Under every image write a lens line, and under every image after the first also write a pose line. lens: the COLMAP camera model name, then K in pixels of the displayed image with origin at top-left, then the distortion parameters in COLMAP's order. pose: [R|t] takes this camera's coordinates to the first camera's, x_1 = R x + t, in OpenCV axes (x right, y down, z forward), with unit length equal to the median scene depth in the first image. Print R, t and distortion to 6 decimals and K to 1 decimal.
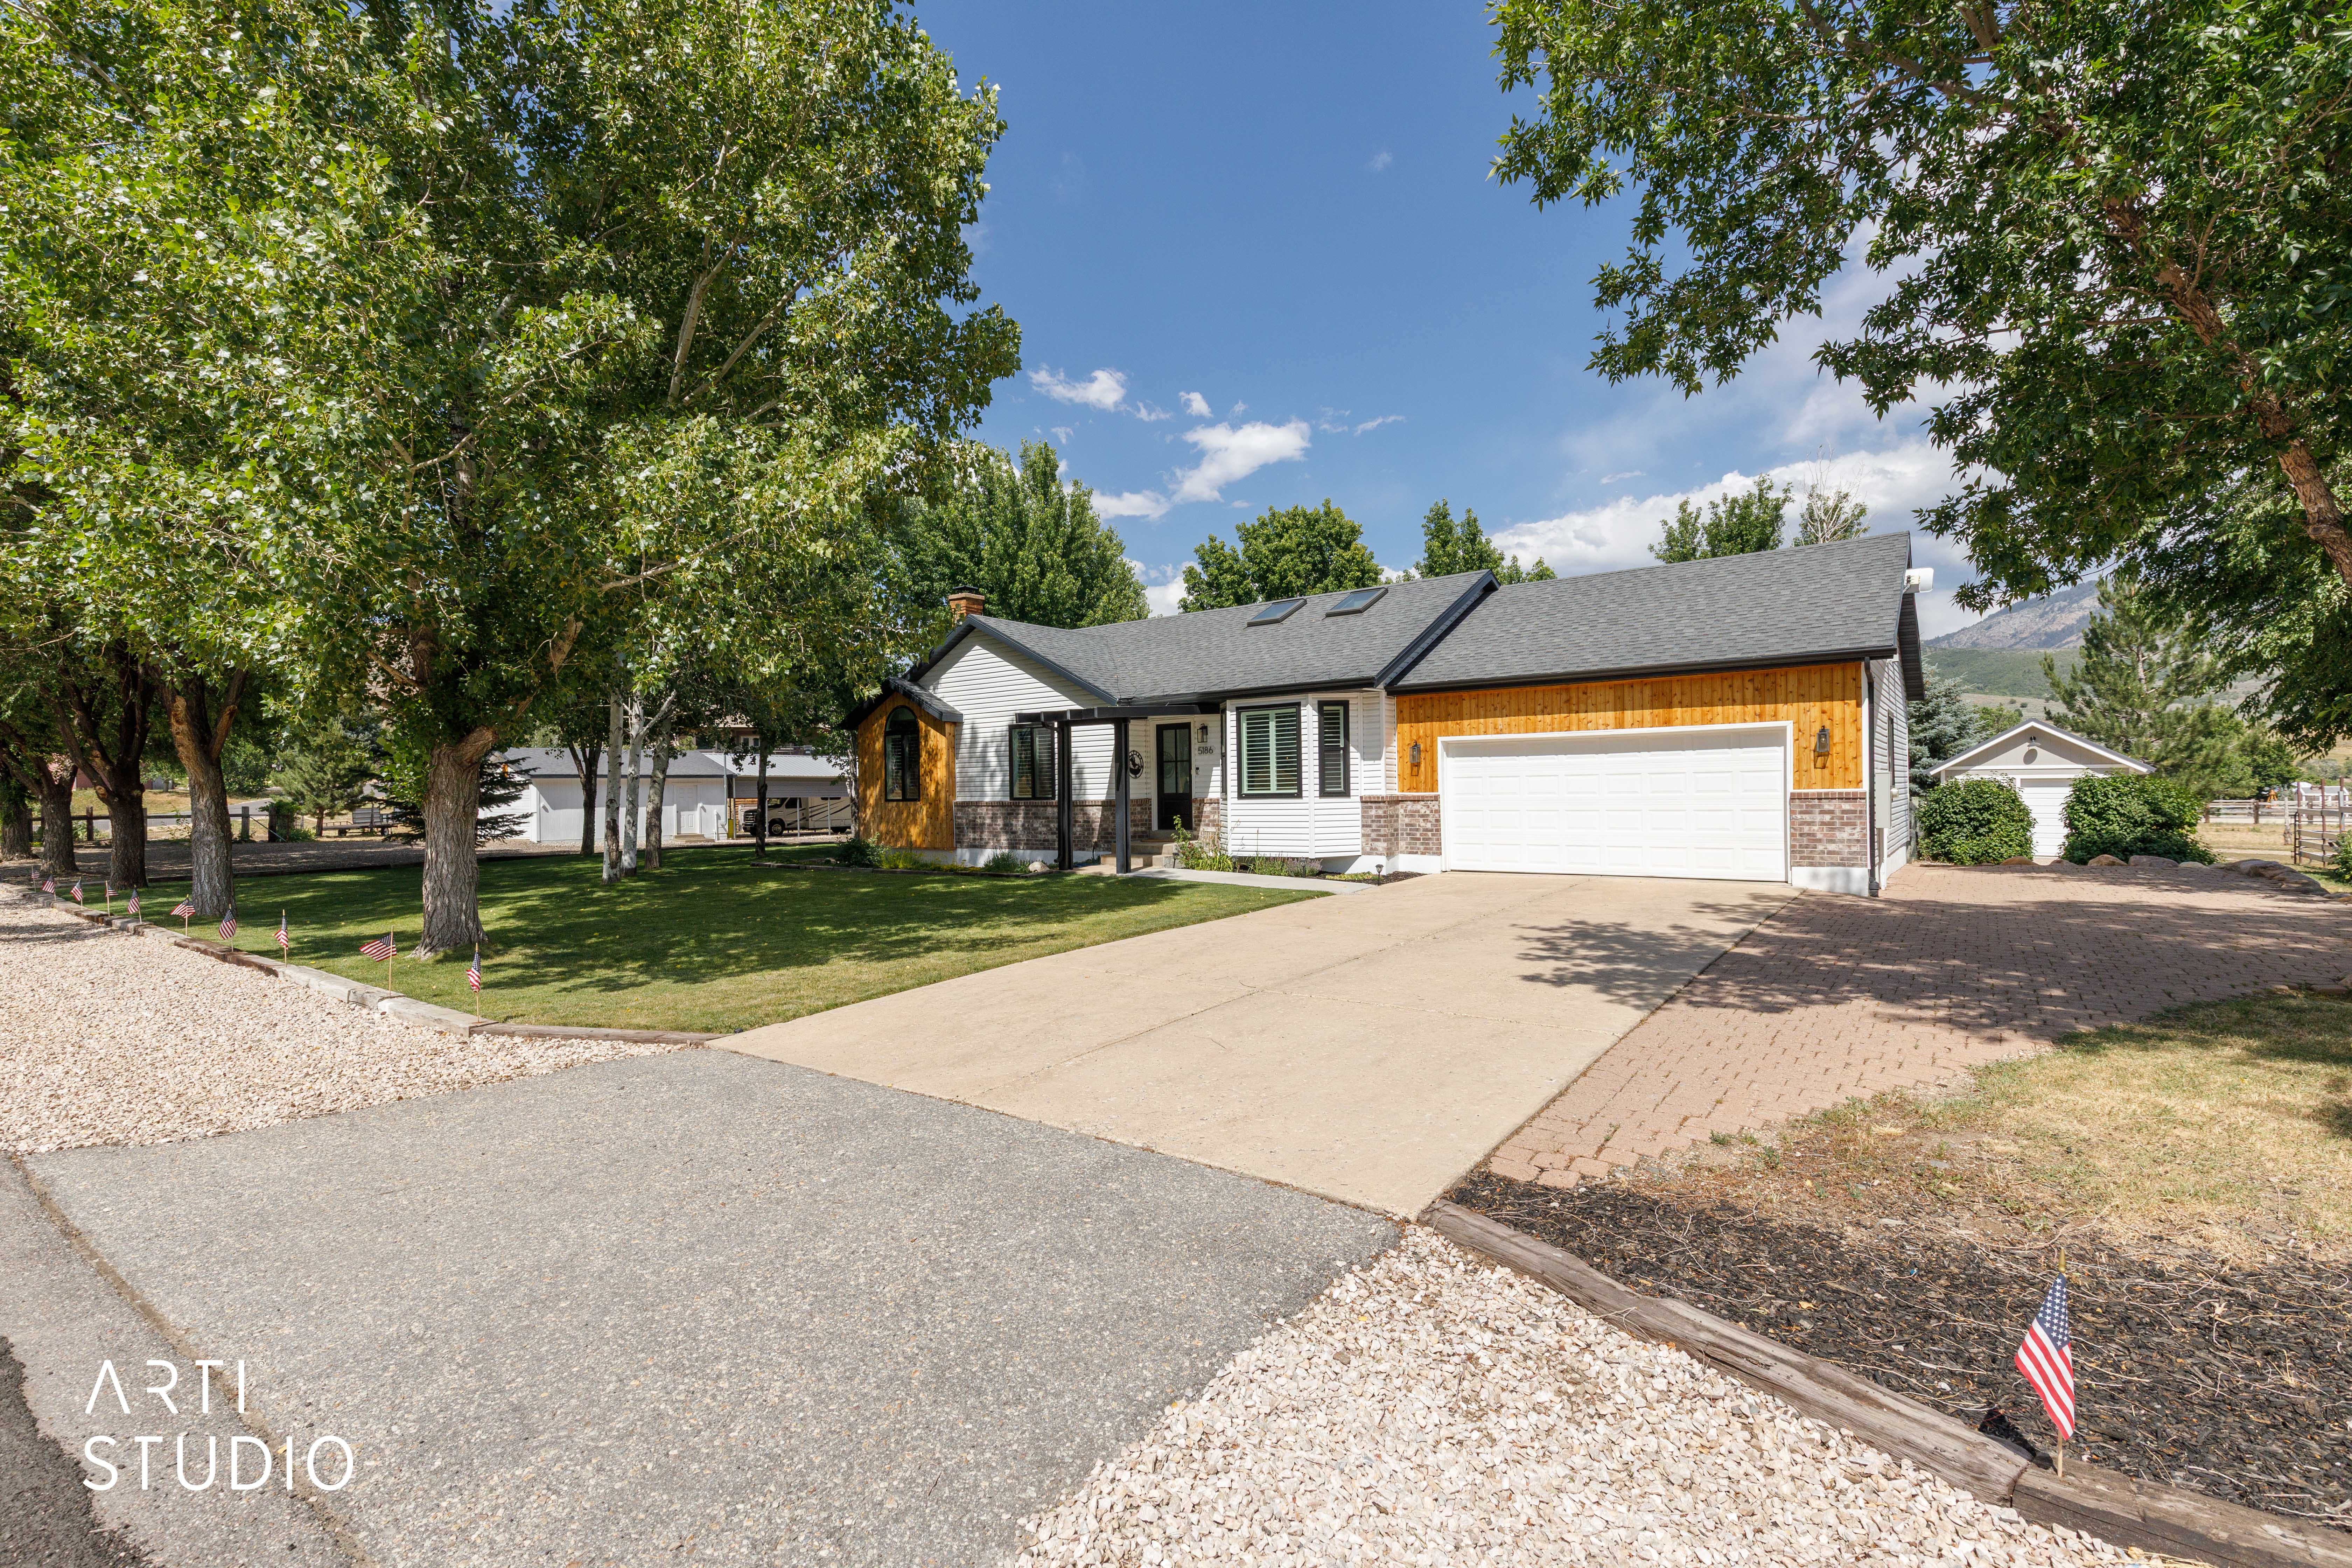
lens RADIAL K [[1085.1, 0, 1183.9], [0, 1085.1, 787.7], [0, 0, 1]] dist [0.009103, -0.001260]
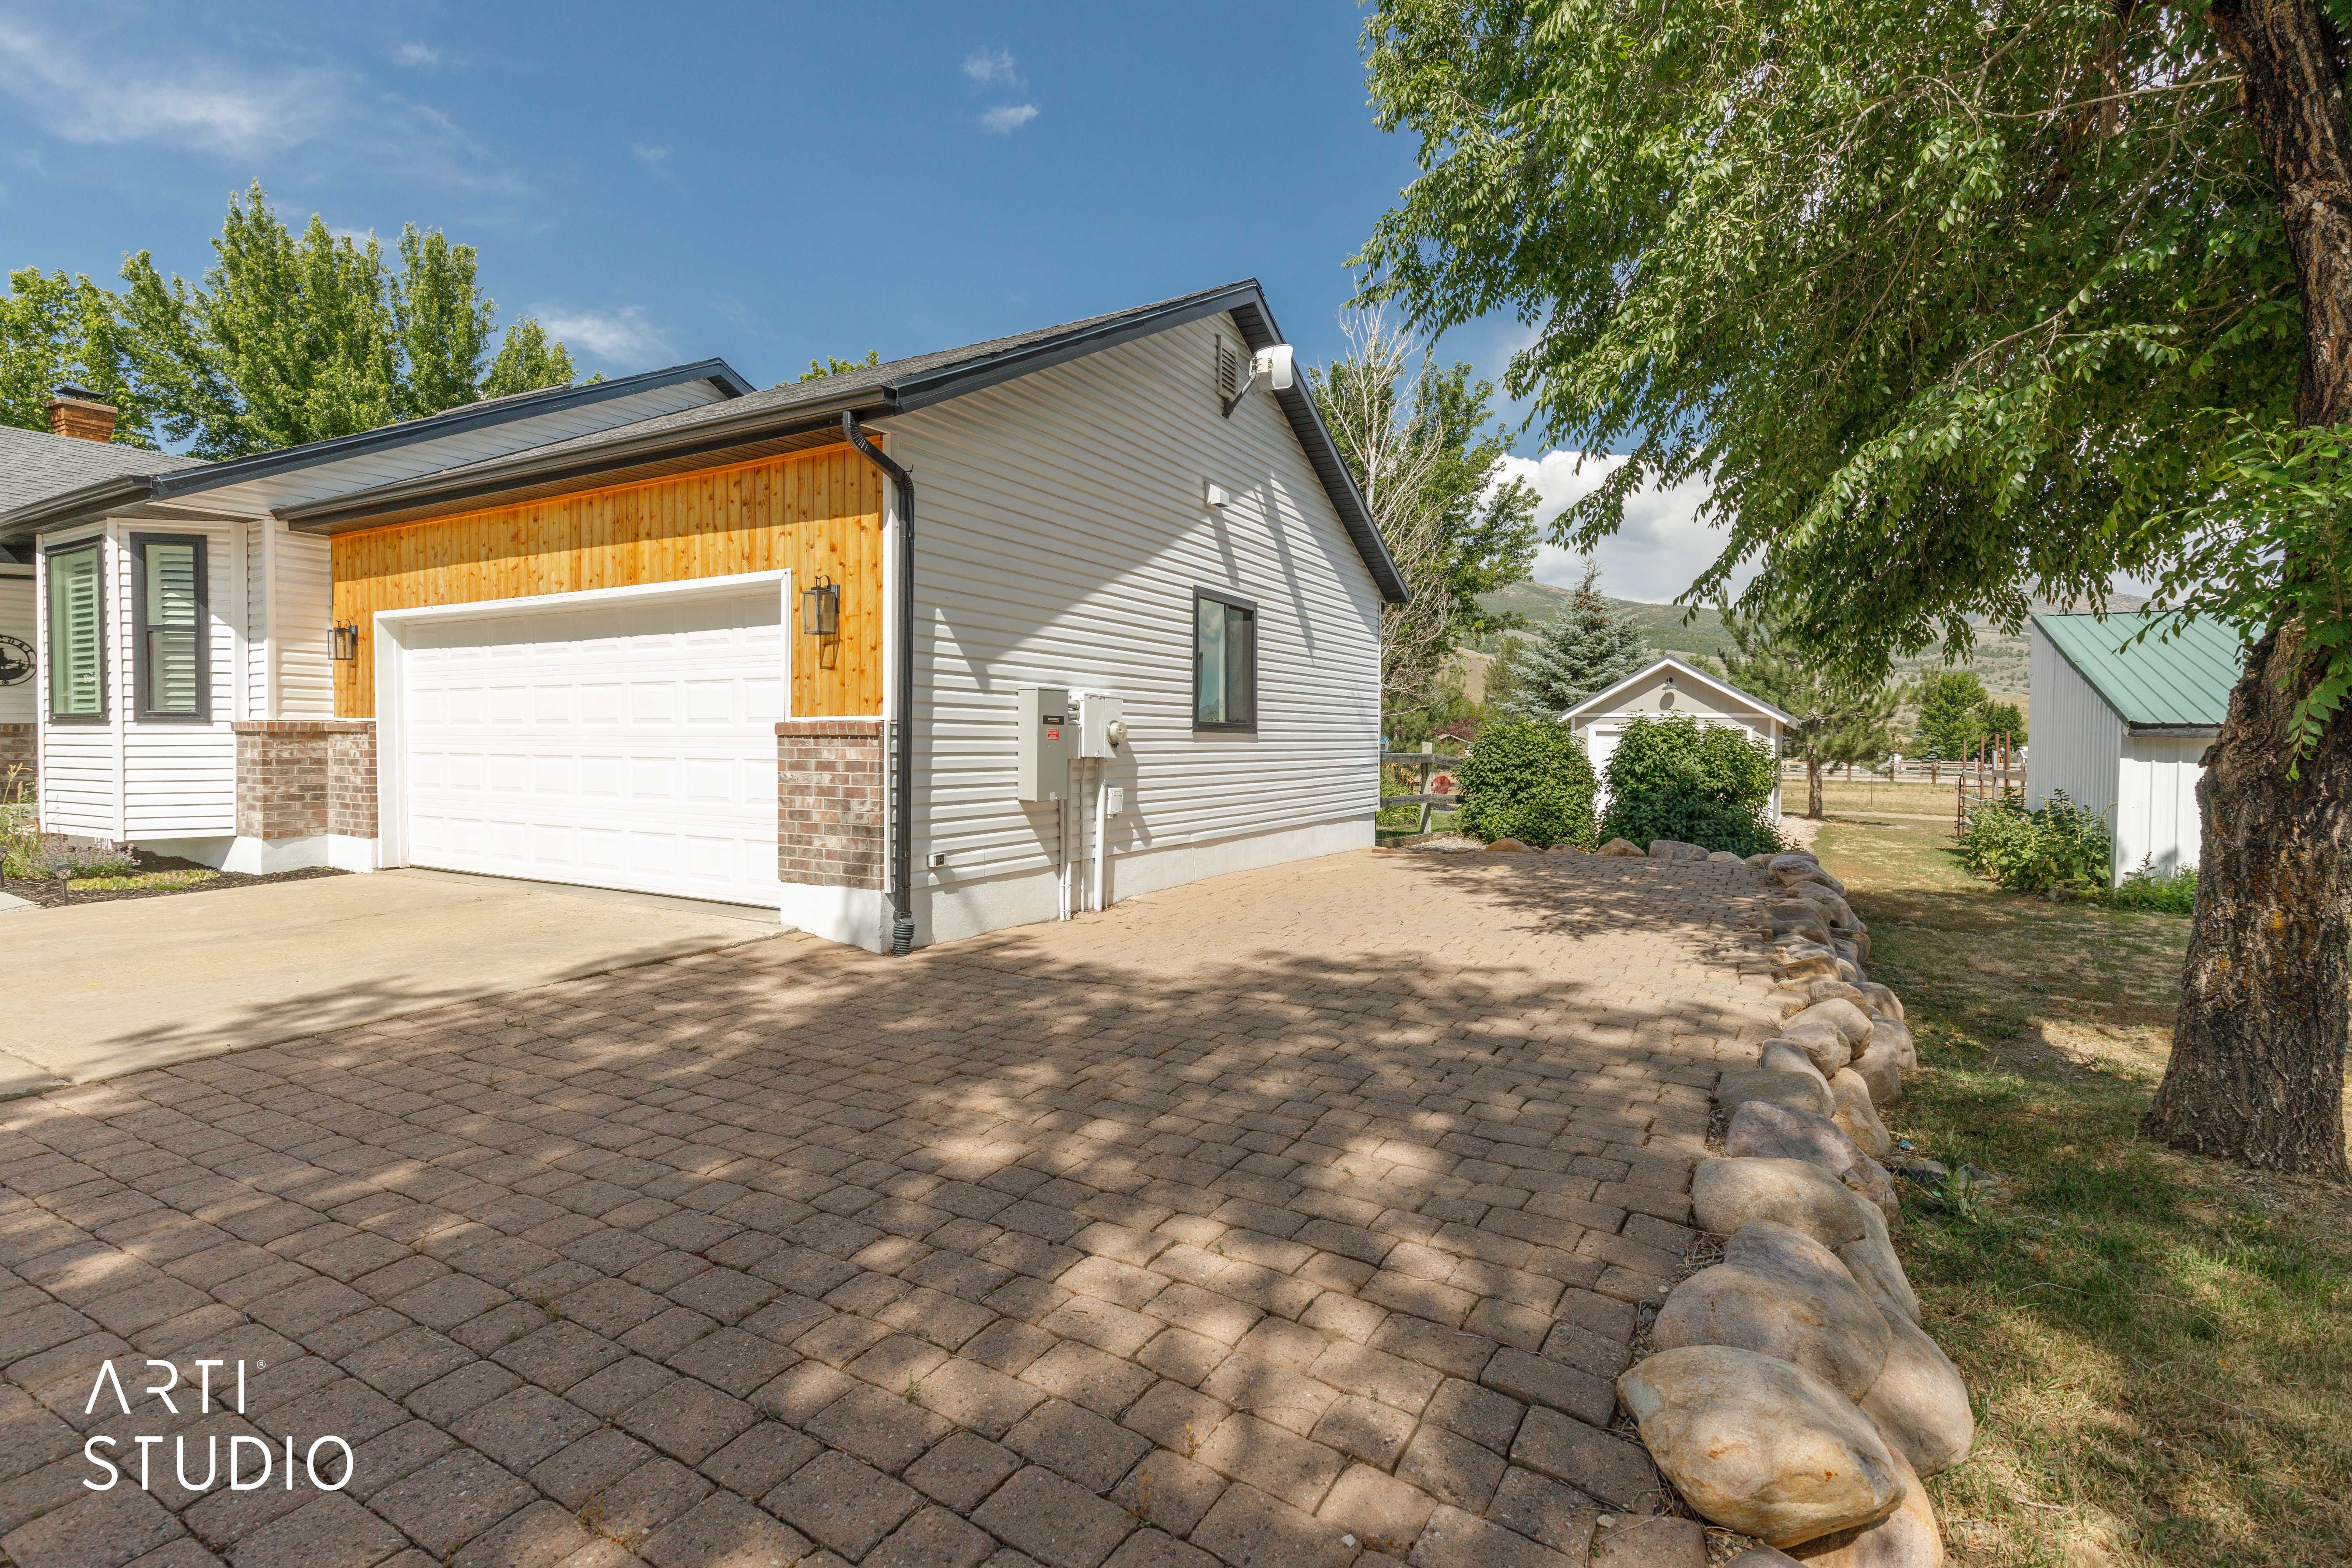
lens RADIAL K [[1085.1, 0, 1193.0], [0, 1085.1, 764.4], [0, 0, 1]] dist [0.009103, -0.001260]
pose [[0.991293, 0.015639, 0.130739, 0.551488], [-0.019346, 0.999445, 0.027135, 0.005059], [-0.130242, -0.029428, 0.991045, 0.426056]]
